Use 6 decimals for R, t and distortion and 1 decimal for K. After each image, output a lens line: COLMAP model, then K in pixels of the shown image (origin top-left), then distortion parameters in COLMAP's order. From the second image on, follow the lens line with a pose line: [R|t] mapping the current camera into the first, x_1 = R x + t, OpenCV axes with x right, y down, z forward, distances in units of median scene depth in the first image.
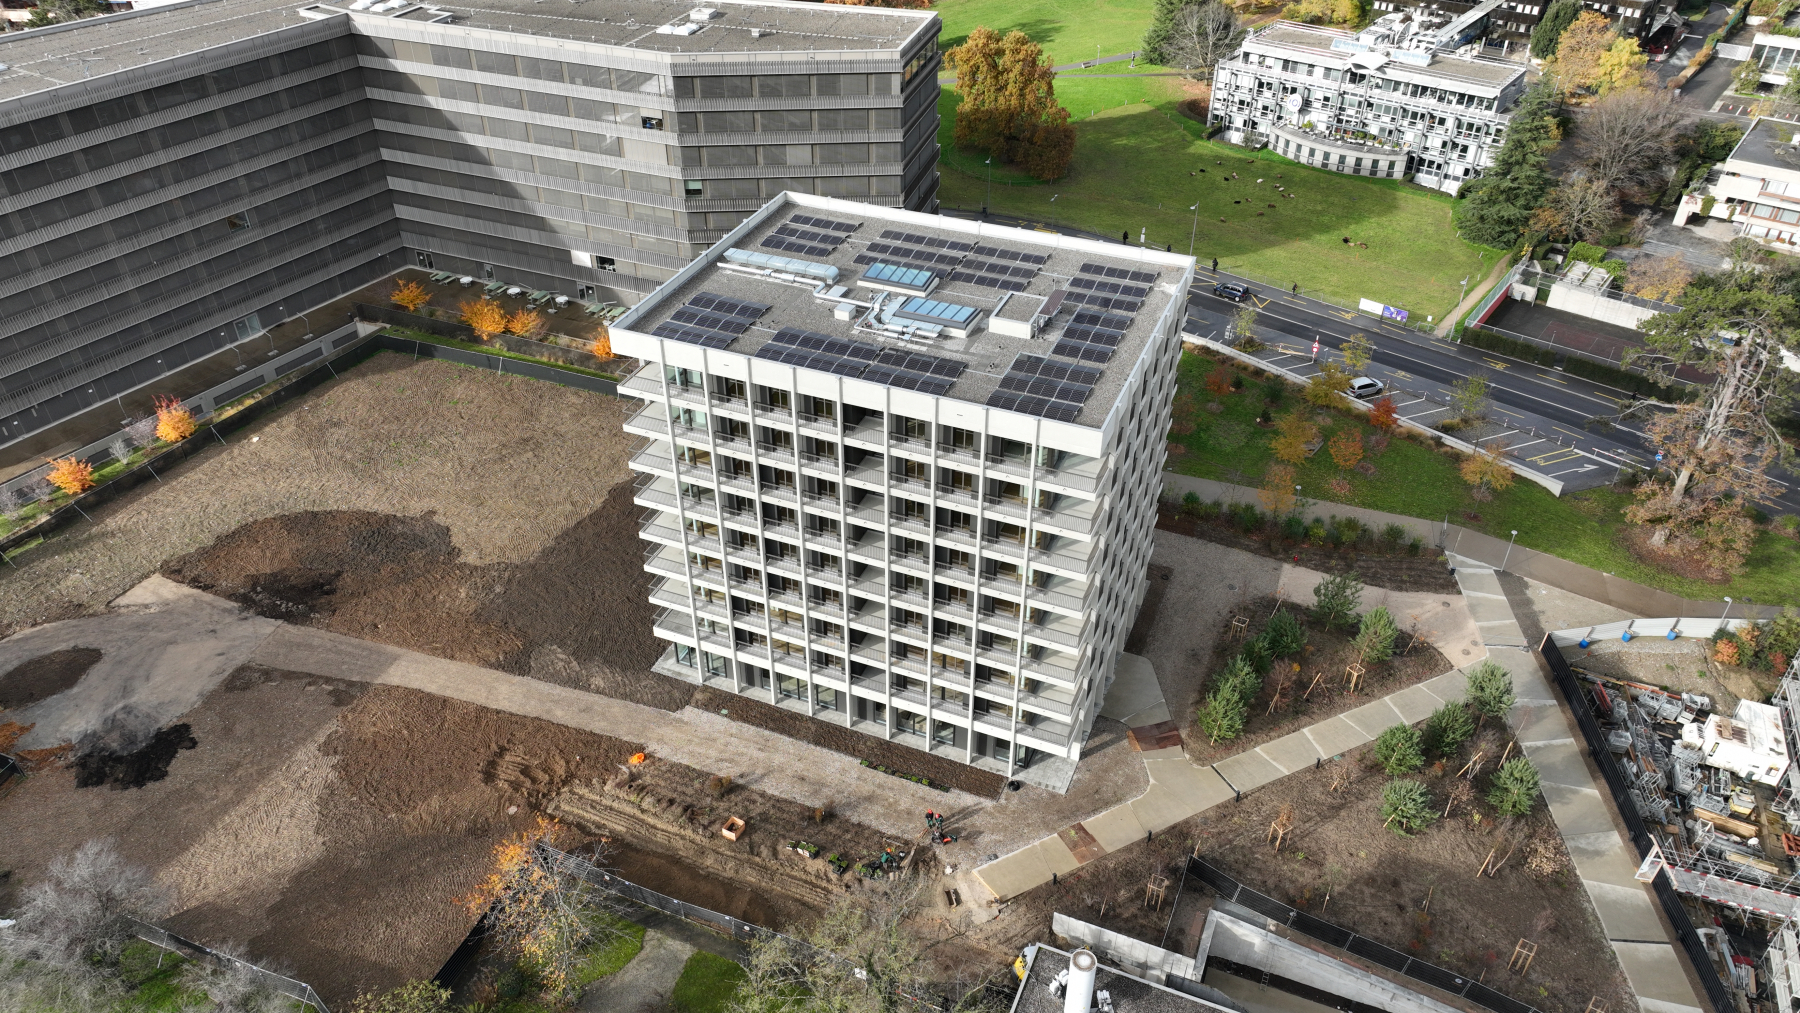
lens RADIAL K [[1270.3, 0, 897.1], [0, 1270.3, 509.7], [0, 0, 1]] dist [-0.003044, 0.024684]
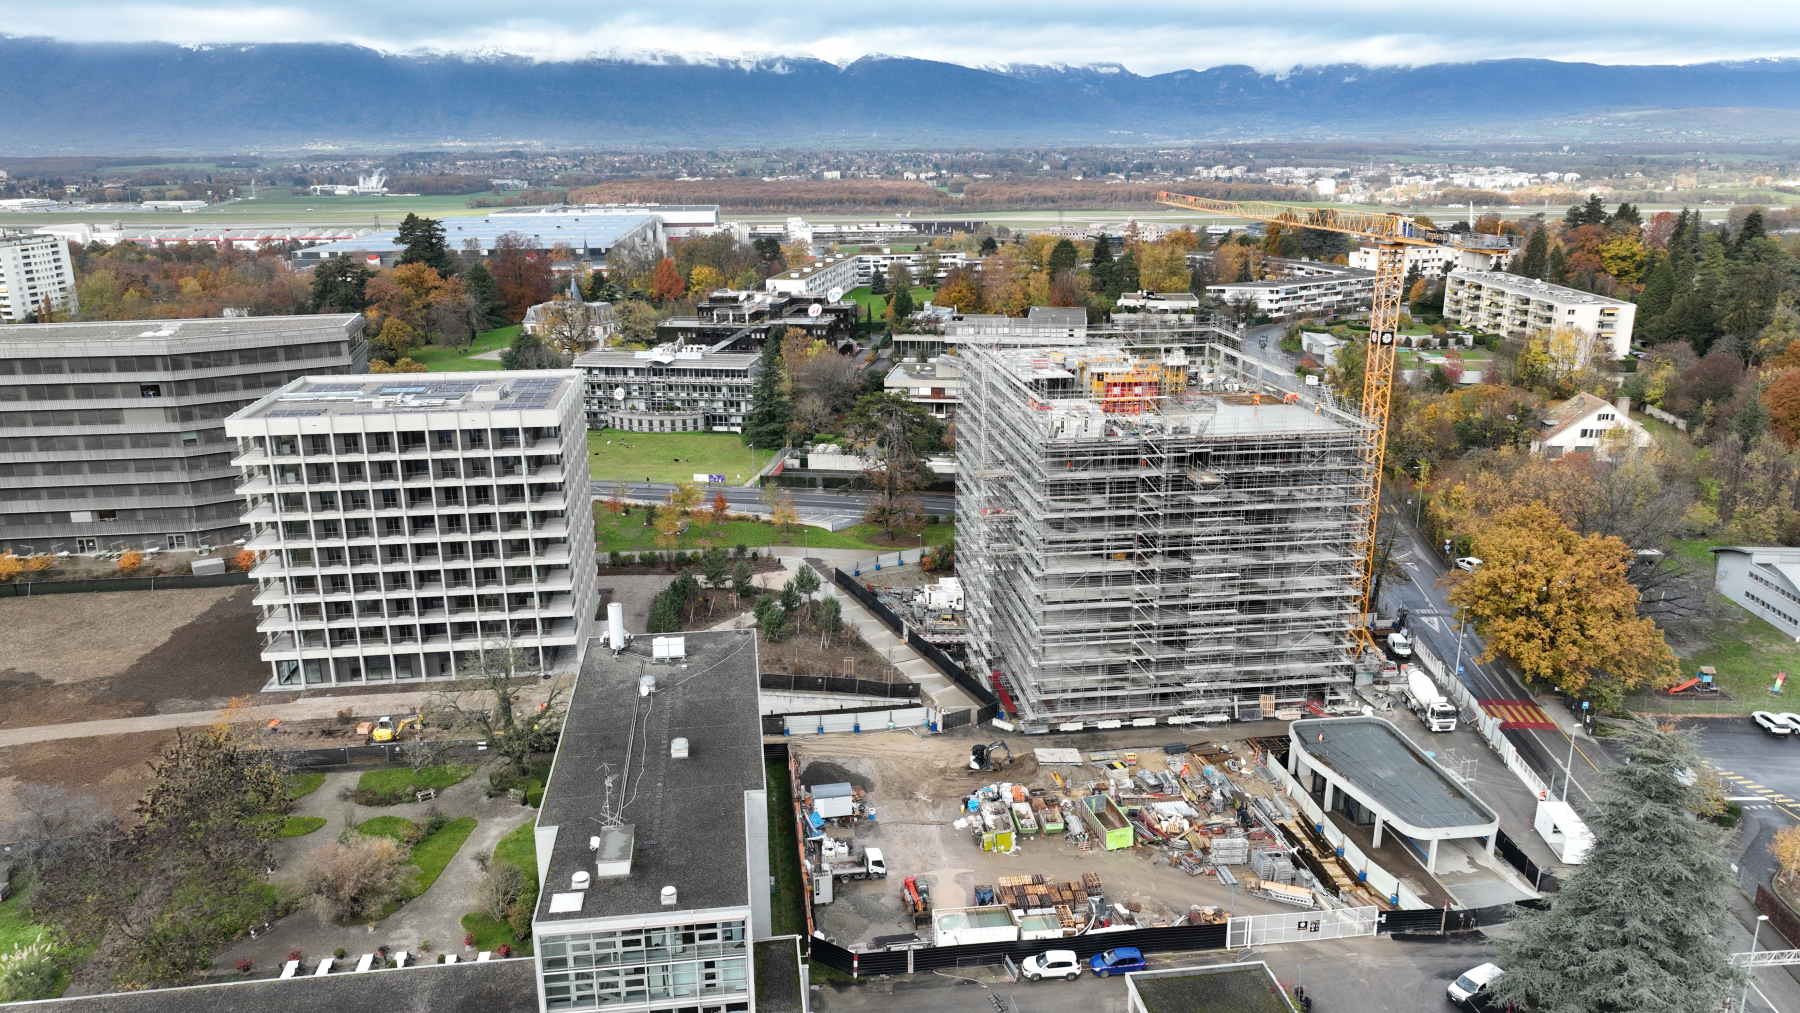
lens RADIAL K [[1269.2, 0, 891.7], [0, 1269.2, 506.8], [0, 0, 1]] dist [0.008179, 0.021113]
pose [[0.866419, -0.142016, 0.478696, -0.198682], [0.295598, 0.918535, -0.262515, 0.430000], [-0.402418, 0.368950, 0.837816, -0.428236]]
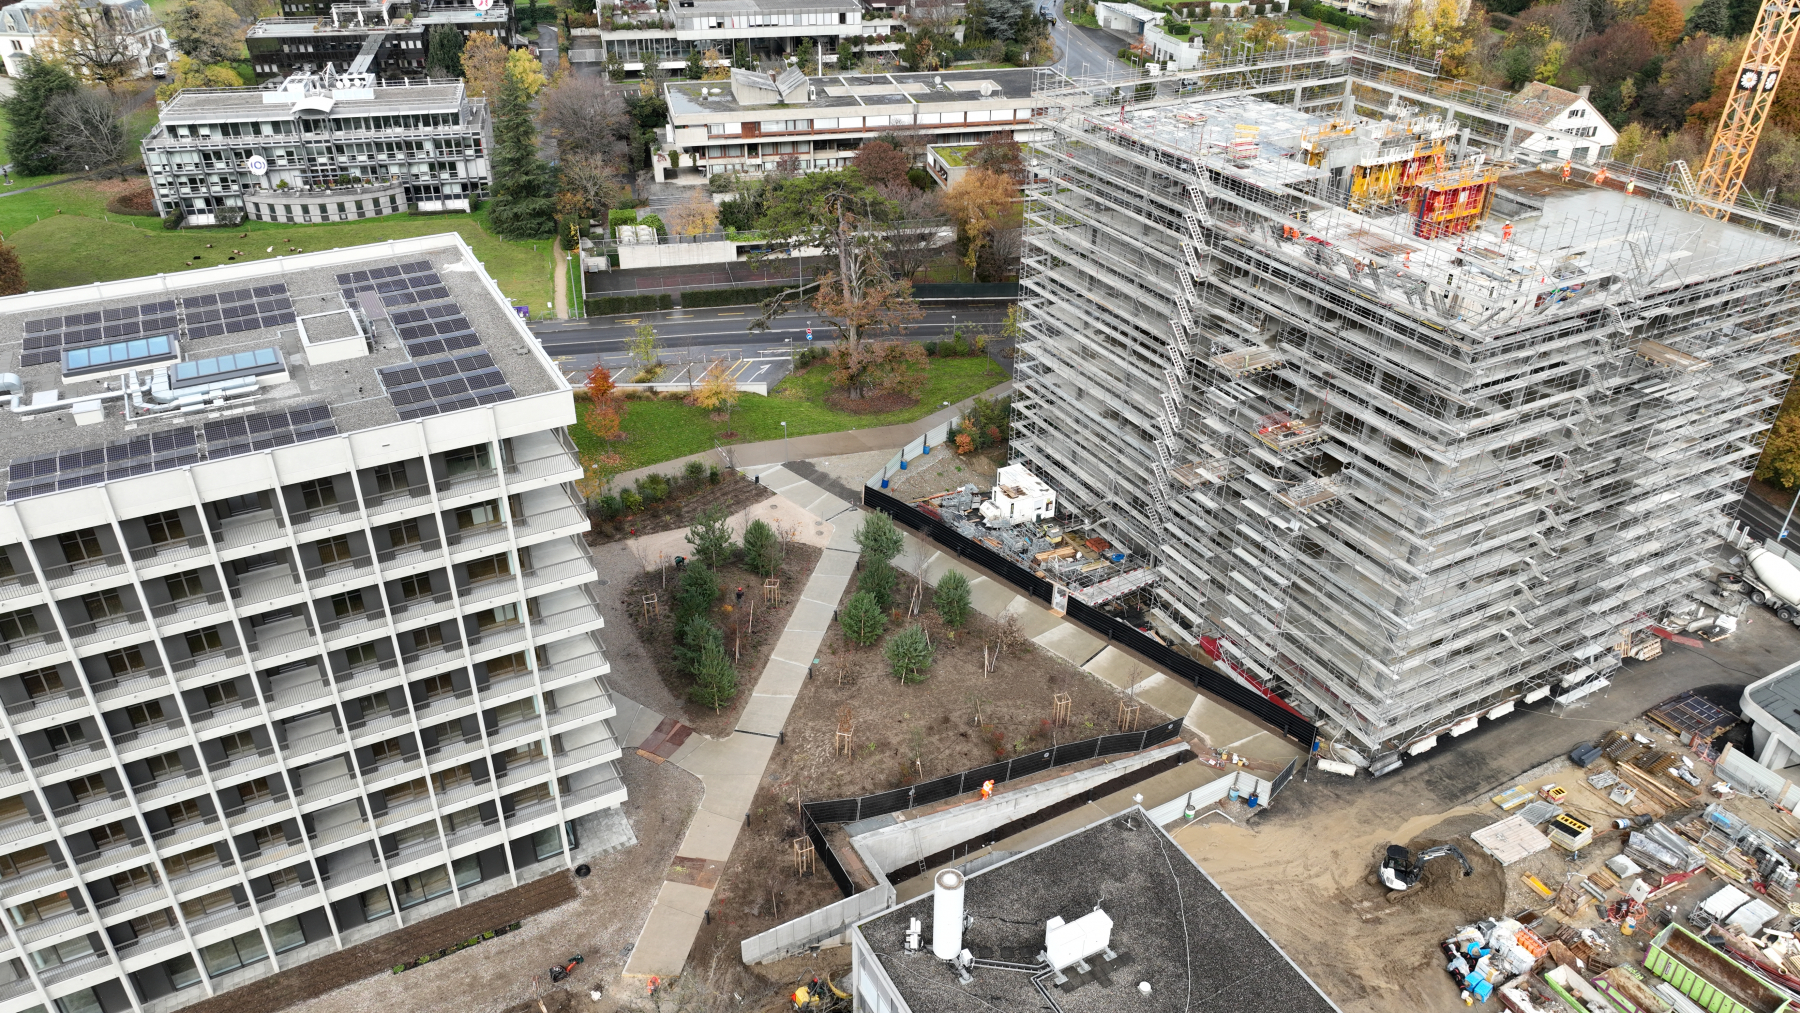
lens RADIAL K [[1261.1, 0, 894.8], [0, 1261.1, 521.4], [0, 0, 1]] dist [0.002177, 0.006308]
pose [[0.629118, -0.403044, 0.664655, -0.177789], [0.445928, 0.887508, 0.116096, 0.008933], [-0.636679, 0.223350, 0.738075, 0.167079]]
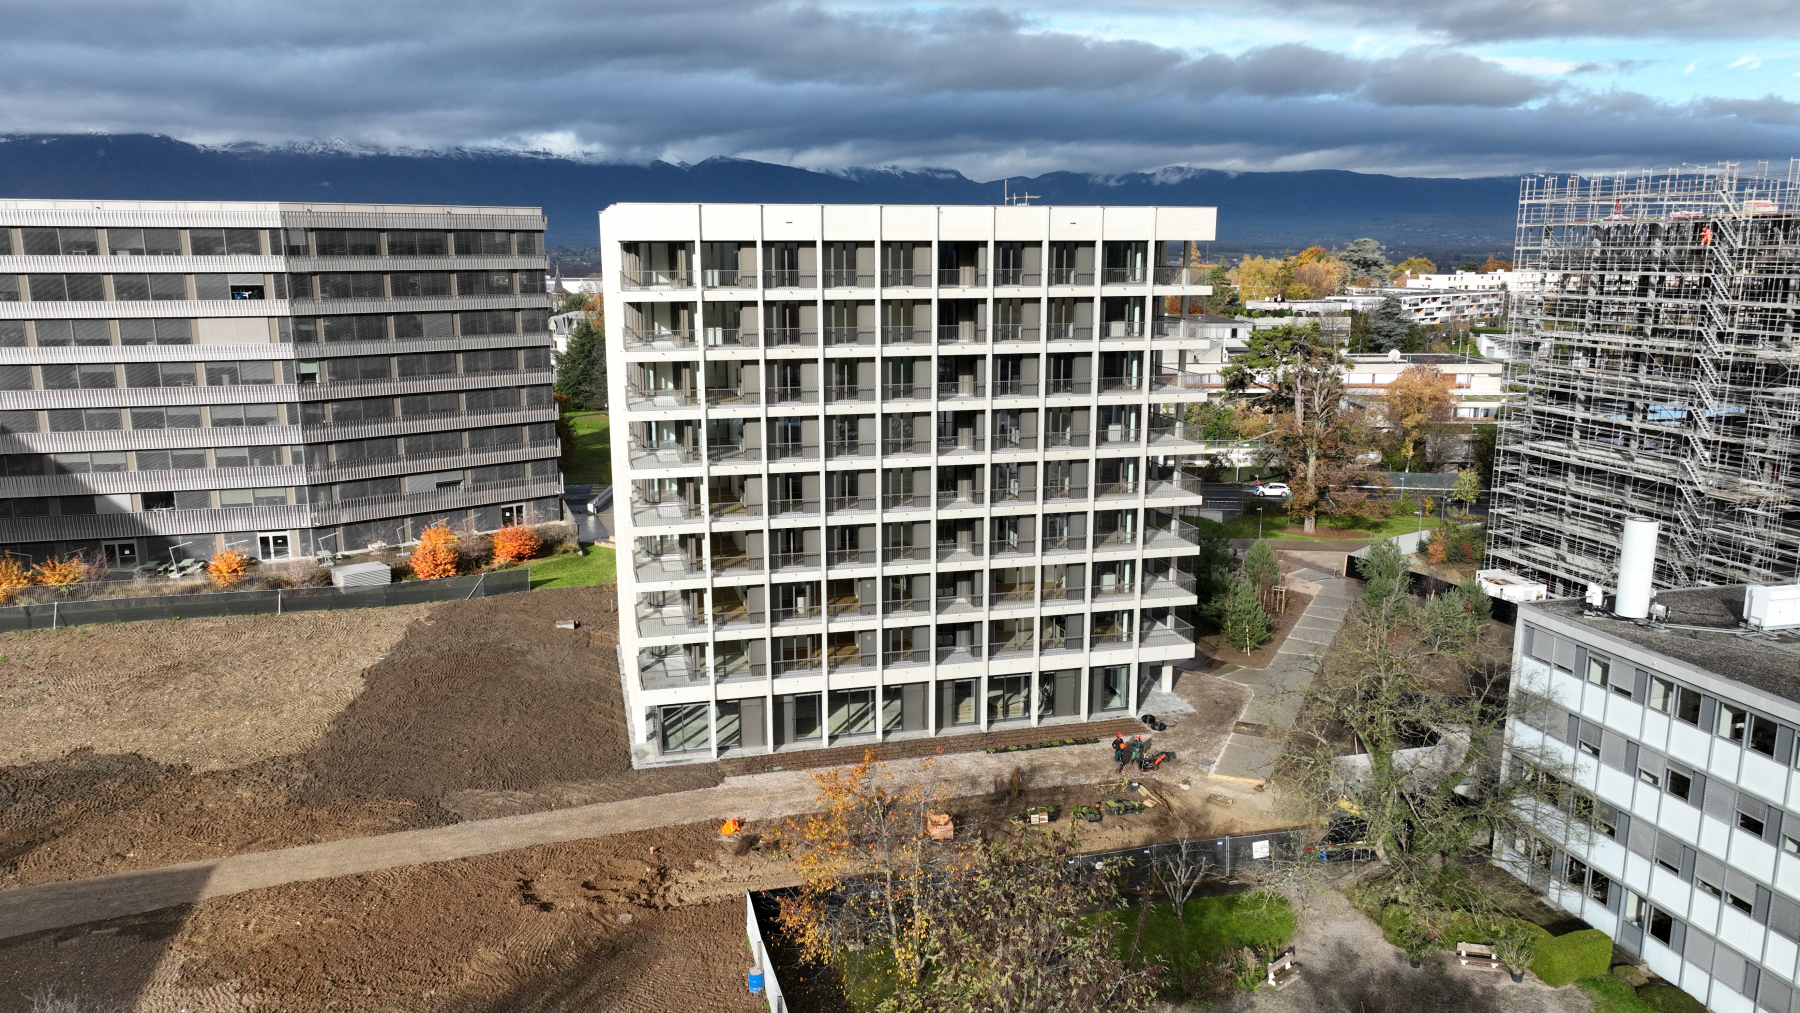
lens RADIAL K [[1270.3, 0, 897.1], [0, 1270.3, 509.7], [0, 0, 1]] dist [-0.003044, 0.024684]
pose [[0.795782, -0.123015, 0.592958, -0.401562], [0.353012, 0.889813, -0.289162, 0.213268], [-0.492051, 0.439431, 0.751523, 0.296112]]
